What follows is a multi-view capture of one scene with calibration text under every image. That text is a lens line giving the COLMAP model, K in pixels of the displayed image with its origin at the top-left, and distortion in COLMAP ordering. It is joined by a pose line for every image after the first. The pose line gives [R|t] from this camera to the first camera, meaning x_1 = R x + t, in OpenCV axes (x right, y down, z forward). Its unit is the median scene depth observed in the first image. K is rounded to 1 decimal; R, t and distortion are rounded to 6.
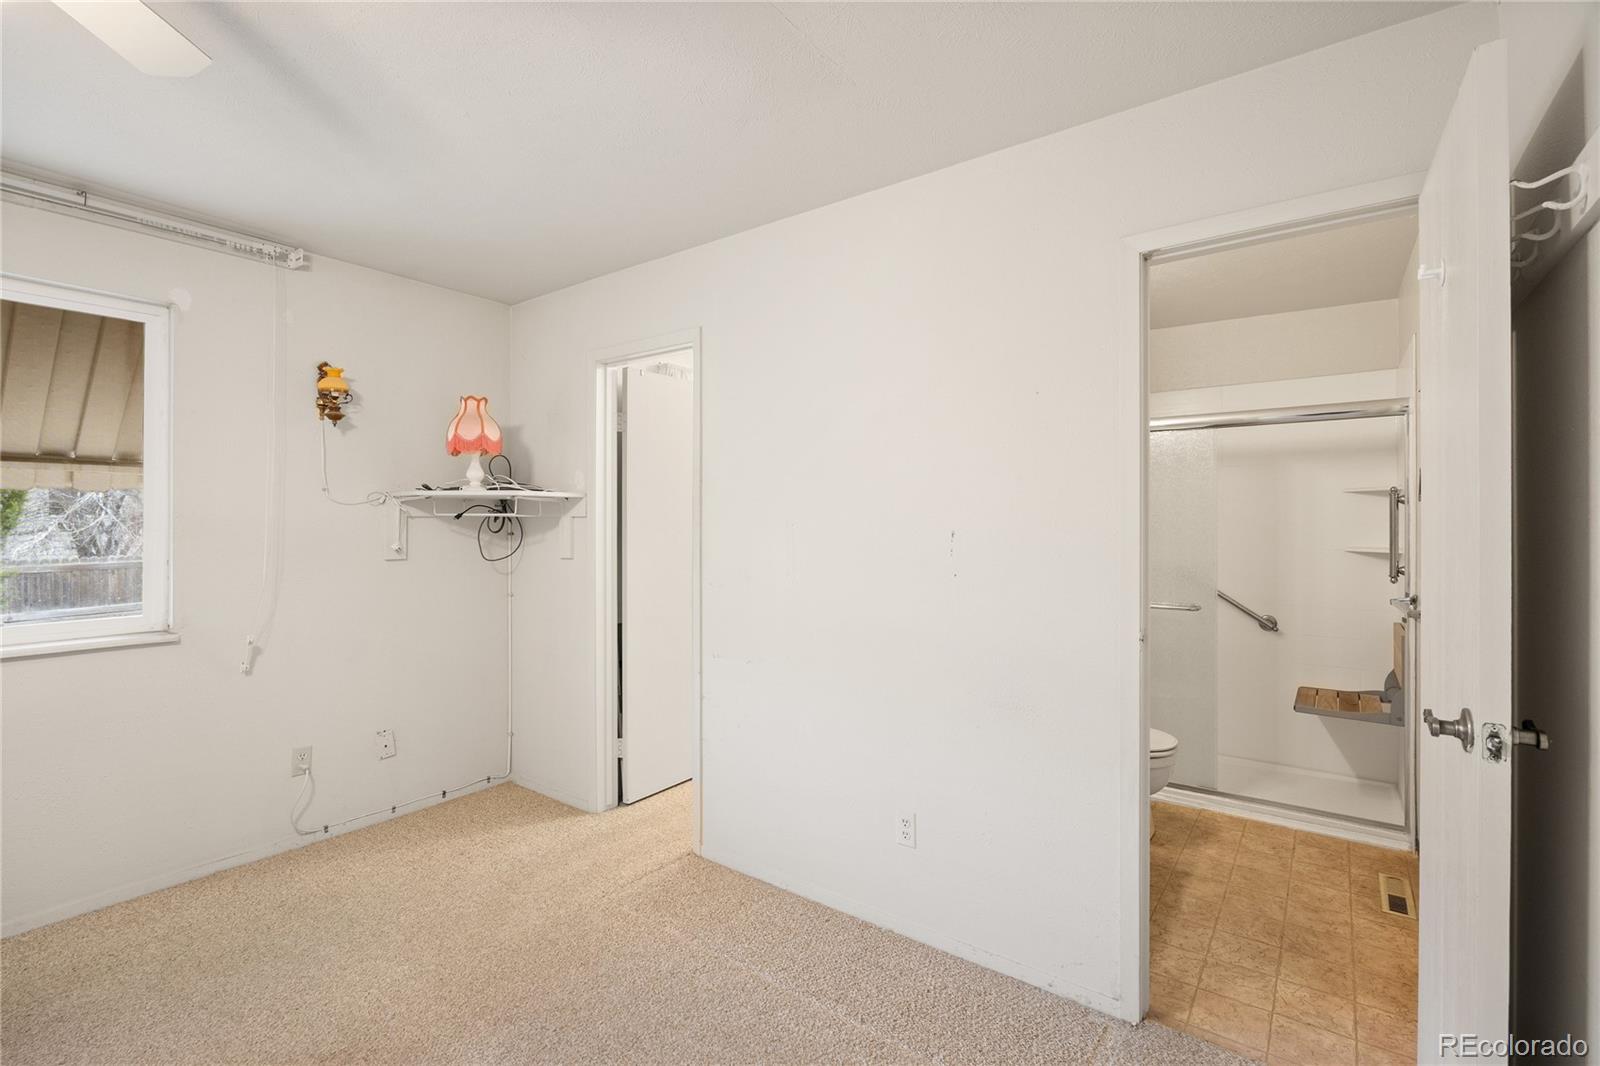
lens RADIAL K [[720.1, 0, 800.2], [0, 720.1, 519.3], [0, 0, 1]] dist [-0.012846, 0.001028]
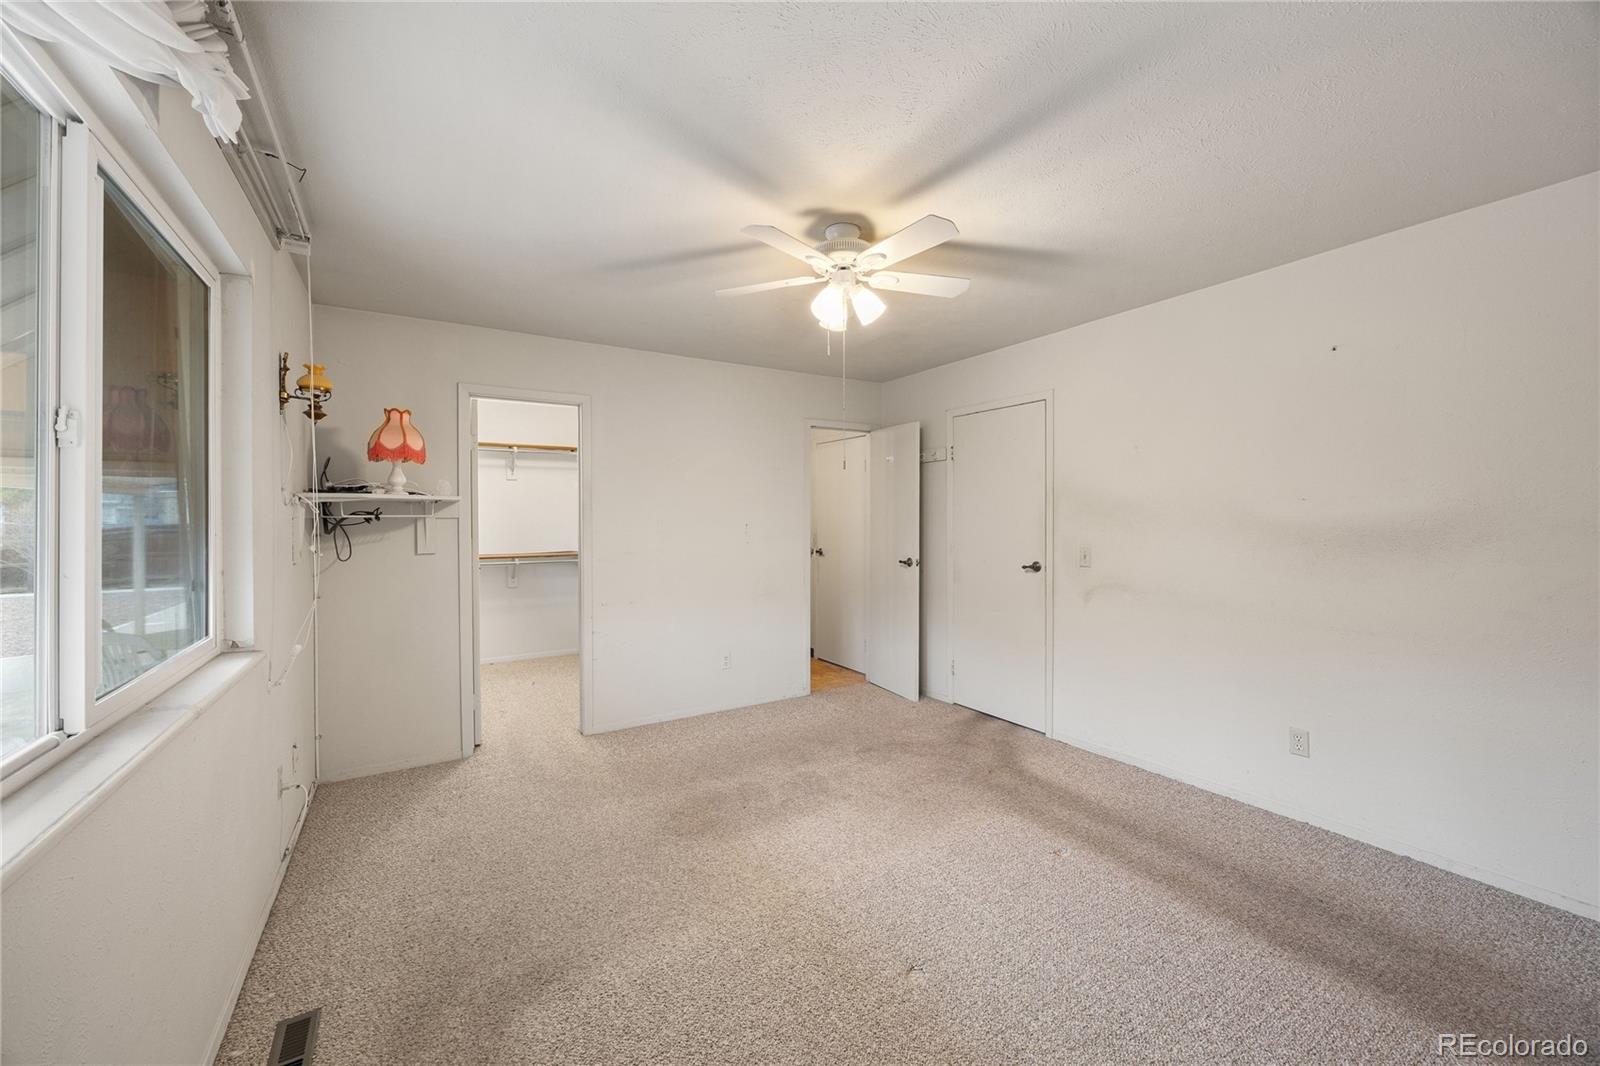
lens RADIAL K [[619.5, 0, 801.8], [0, 619.5, 523.6], [0, 0, 1]] dist [-0.001589, -0.000442]
pose [[0.369748, -0.009730, 0.929081, -1.112697], [0.010604, 0.999924, 0.006252, 0.006659], [-0.929071, 0.007541, 0.369823, 0.069790]]
